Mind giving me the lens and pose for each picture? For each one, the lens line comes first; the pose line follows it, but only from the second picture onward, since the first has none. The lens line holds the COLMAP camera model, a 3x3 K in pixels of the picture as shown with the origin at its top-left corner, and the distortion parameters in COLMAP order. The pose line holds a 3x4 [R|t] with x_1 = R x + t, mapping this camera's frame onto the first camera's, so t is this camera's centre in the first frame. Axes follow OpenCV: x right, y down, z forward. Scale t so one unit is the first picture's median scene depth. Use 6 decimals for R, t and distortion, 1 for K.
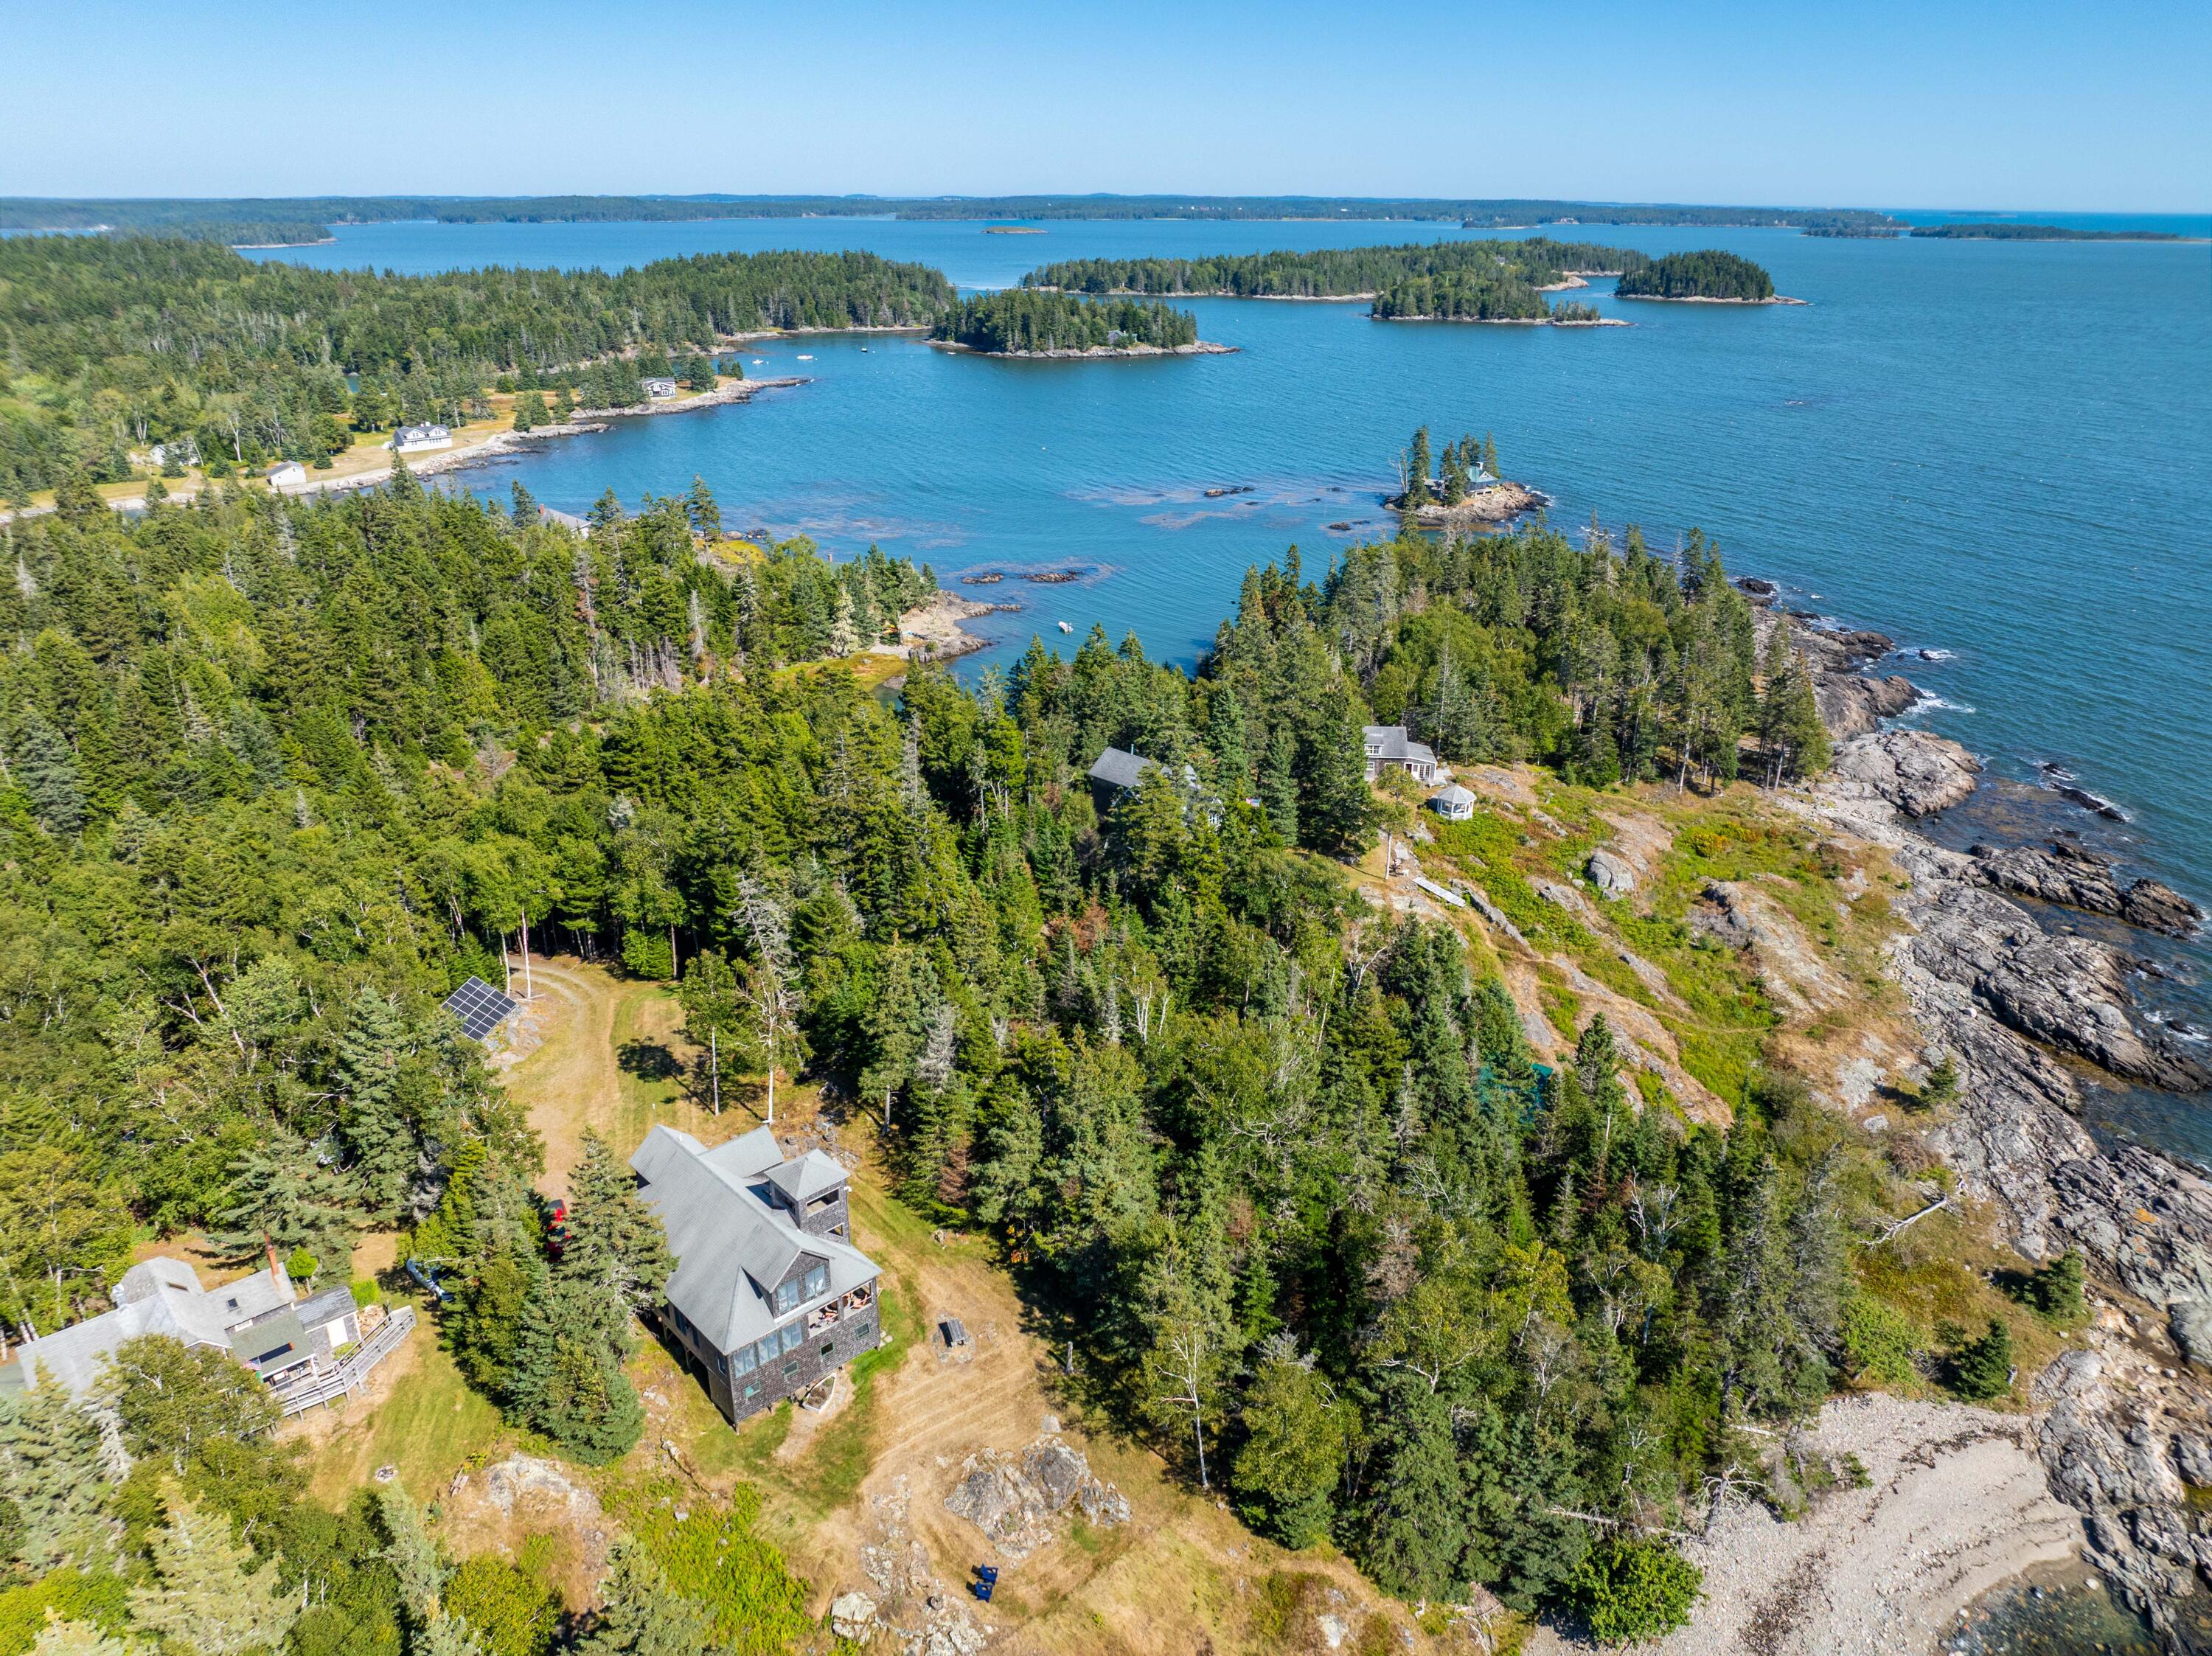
lens RADIAL K [[1559.3, 0, 1107.3], [0, 1559.3, 828.6], [0, 0, 1]] dist [-0.046607, 0.019774]
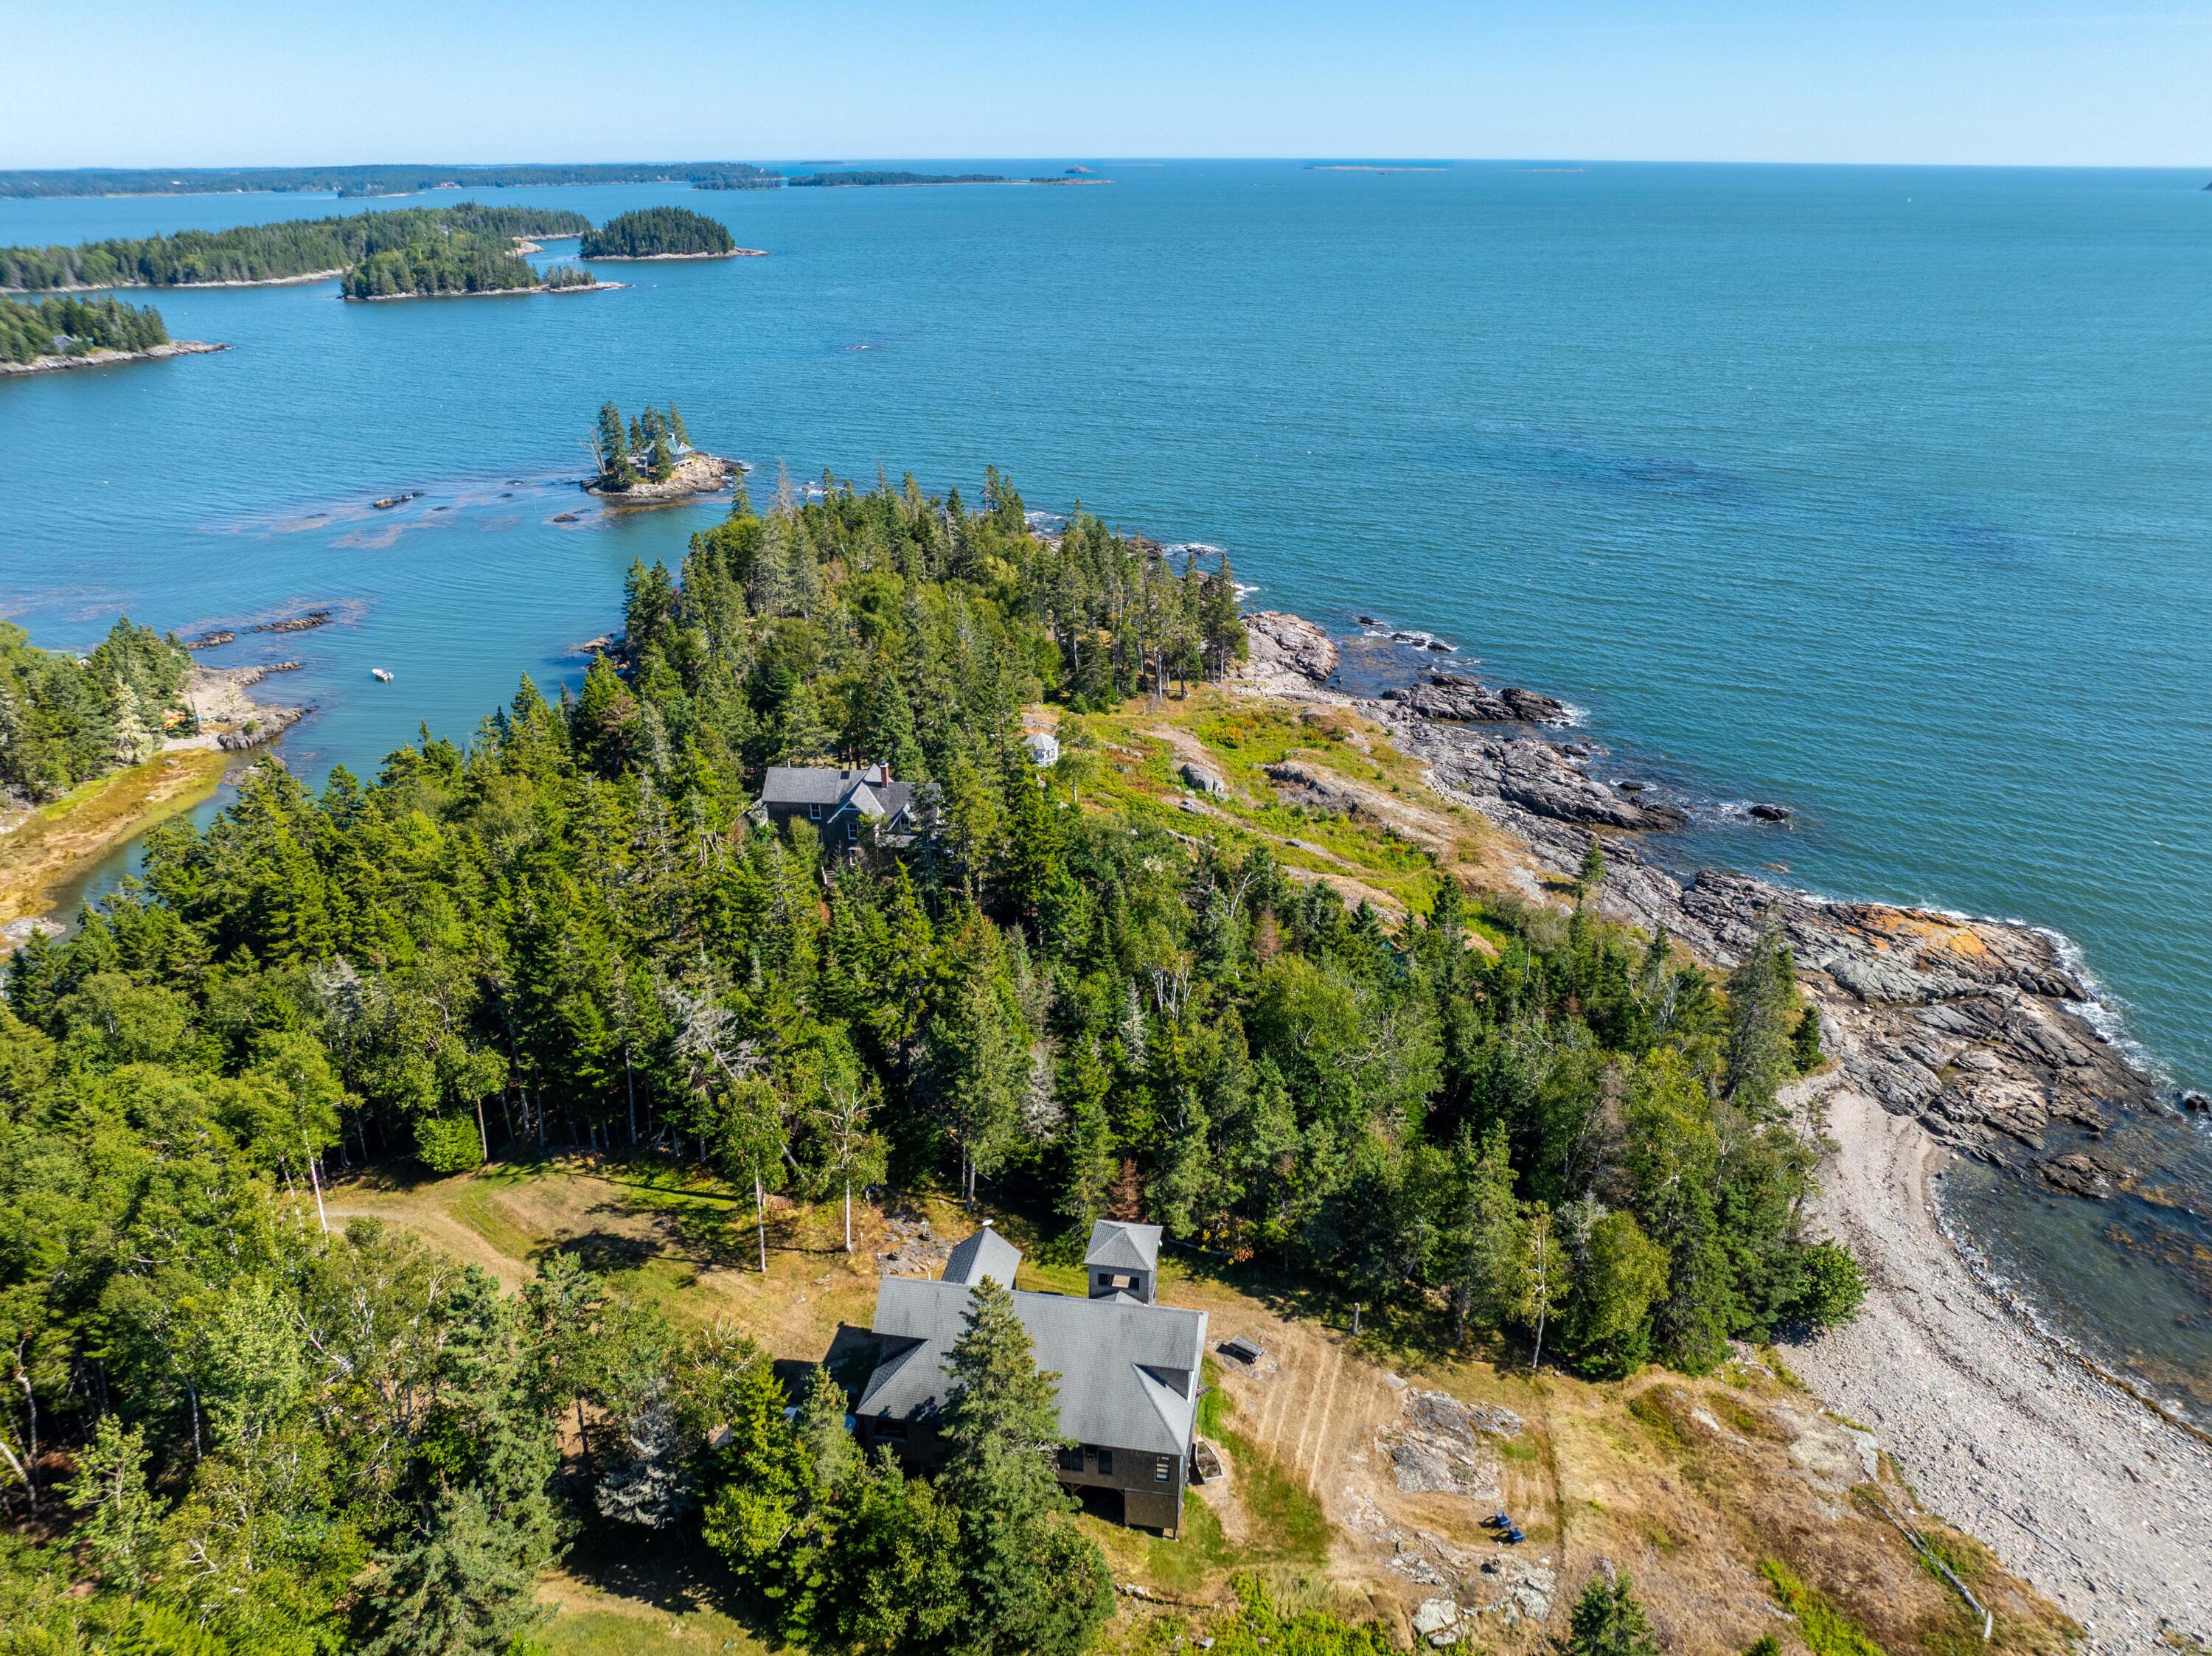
lens RADIAL K [[1593.1, 0, 1106.0], [0, 1593.1, 828.0], [0, 0, 1]] dist [-0.044290, 0.008828]
pose [[0.793536, -0.244904, 0.557066, -0.205471], [0.236894, 0.967550, 0.087913, -0.029693], [-0.560519, 0.062204, 0.825802, 0.072629]]
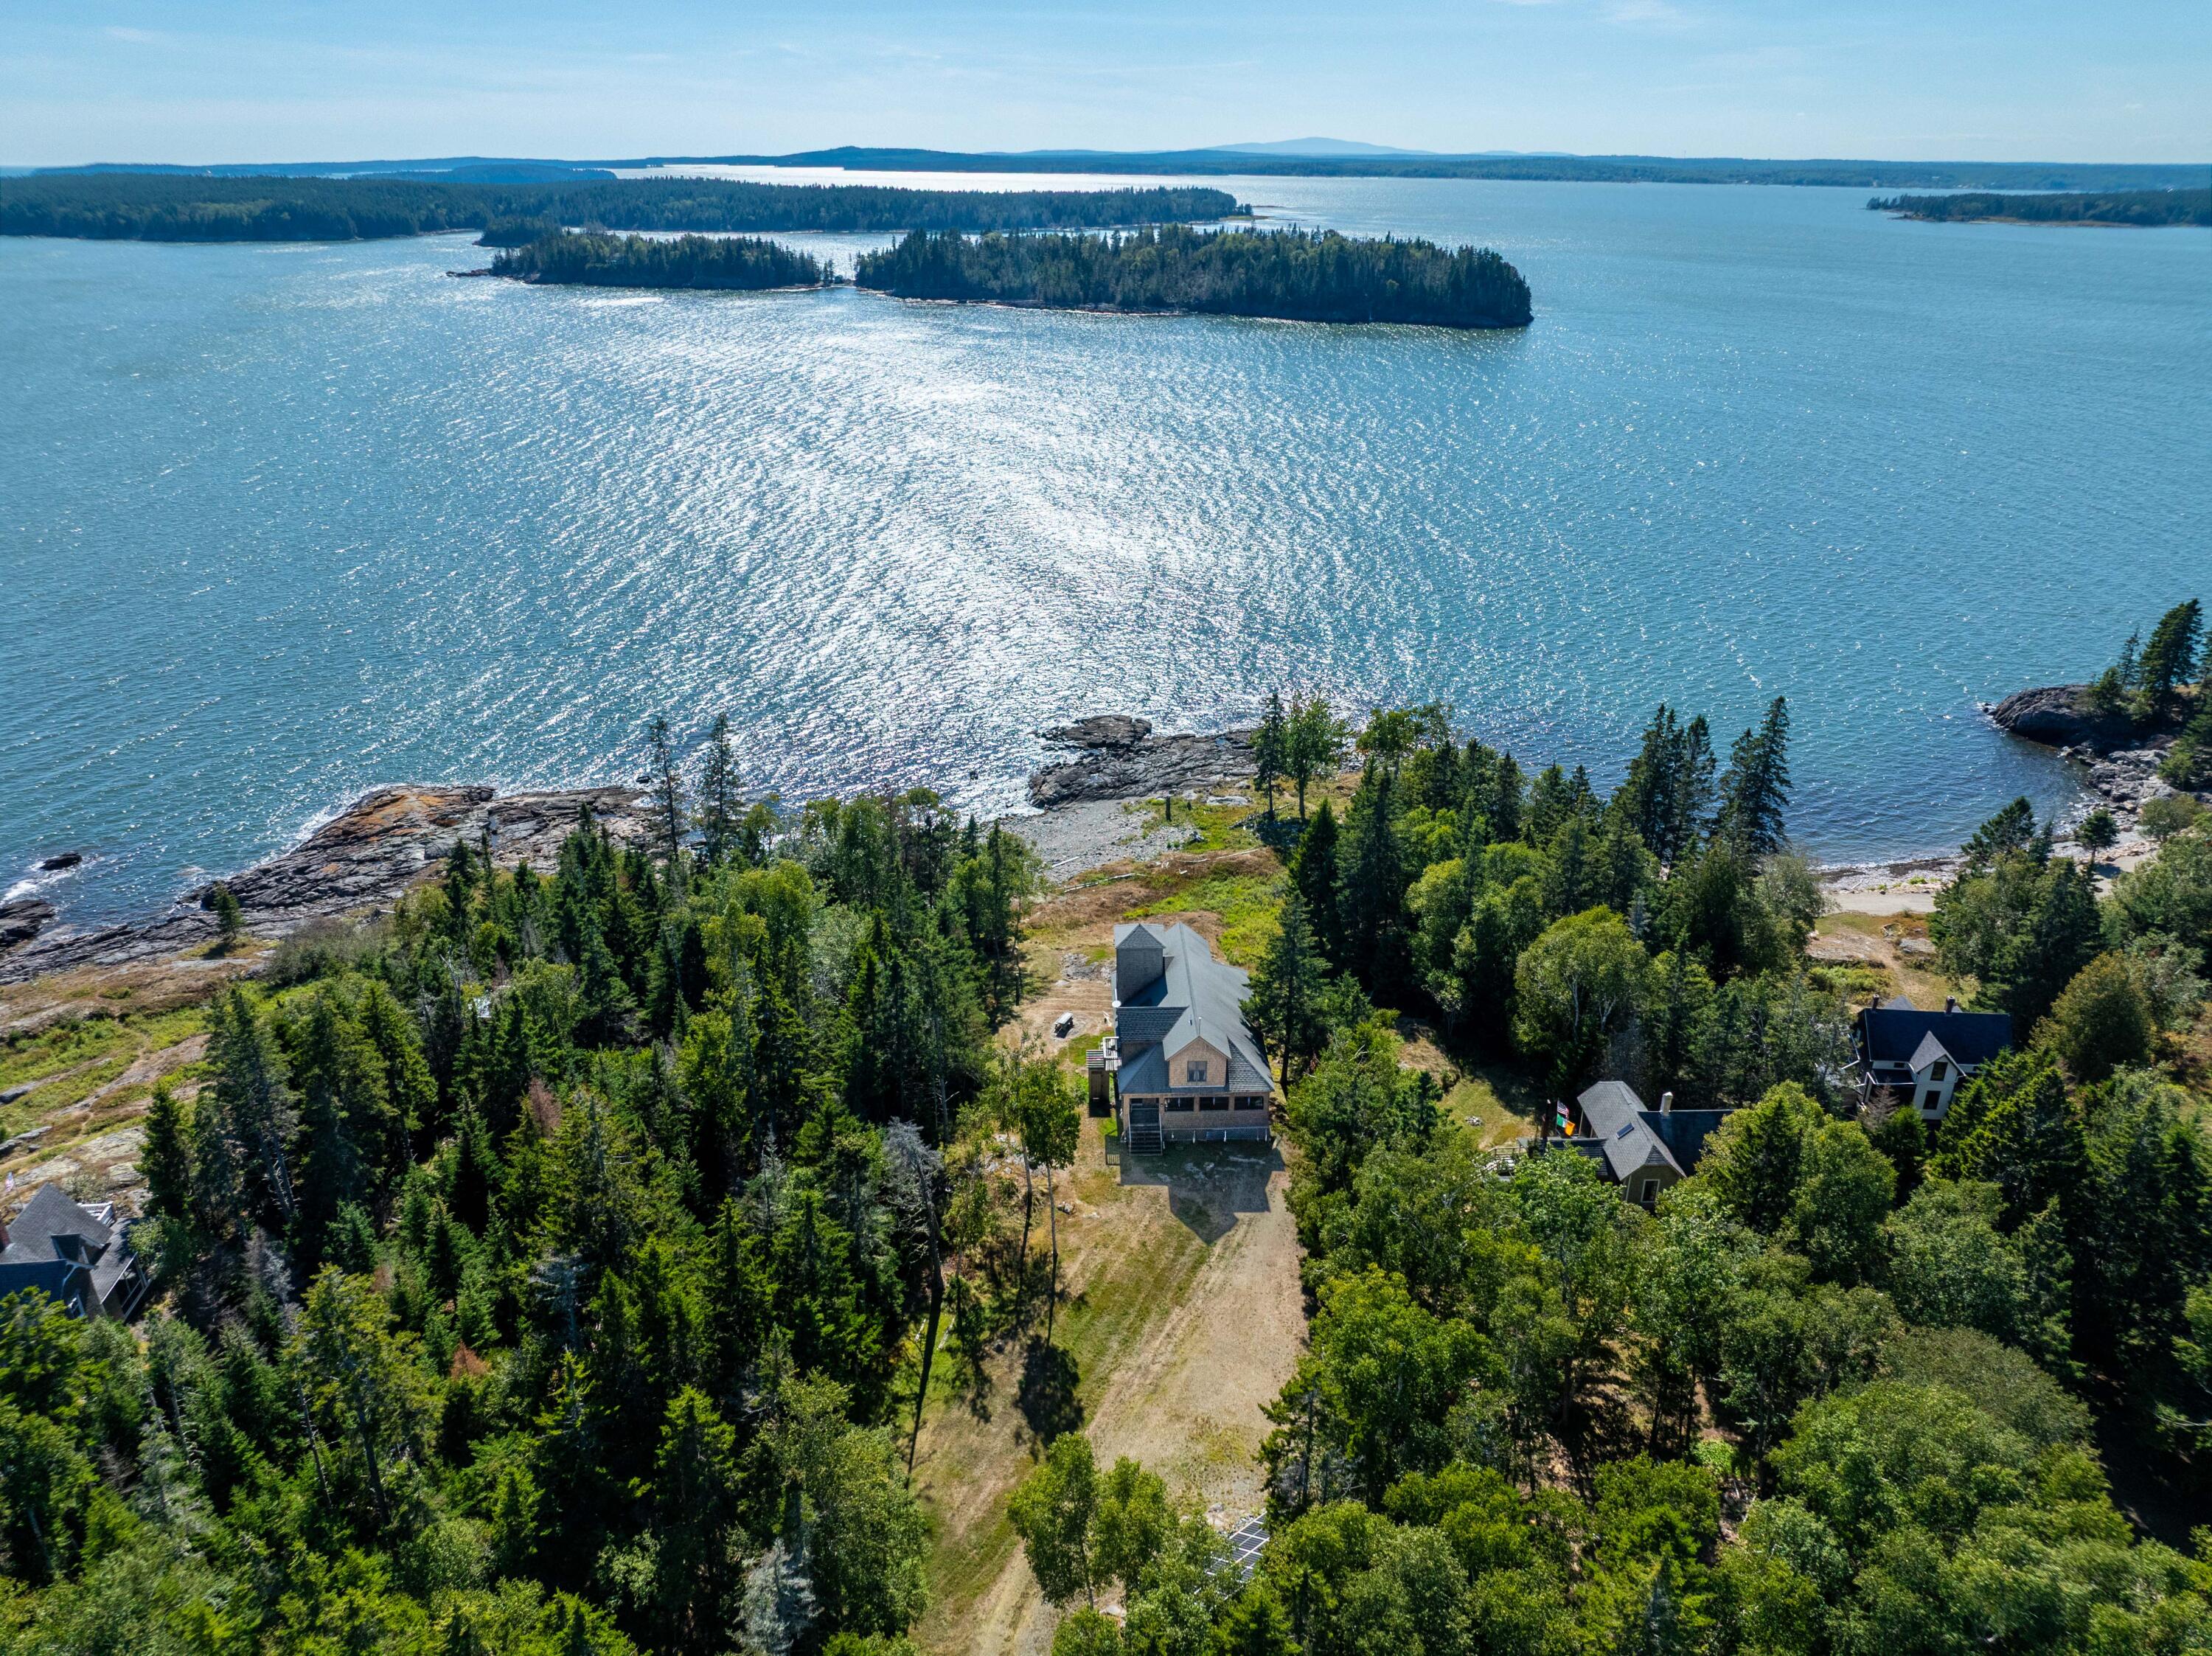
lens RADIAL K [[1548.8, 0, 1099.8], [0, 1548.8, 829.3], [0, 0, 1]] dist [-0.034064, 0.005664]
pose [[-0.754674, -0.267760, 0.598975, -0.279831], [0.245215, 0.731664, 0.636033, -0.201058], [-0.608553, 0.626875, -0.486509, 0.493067]]
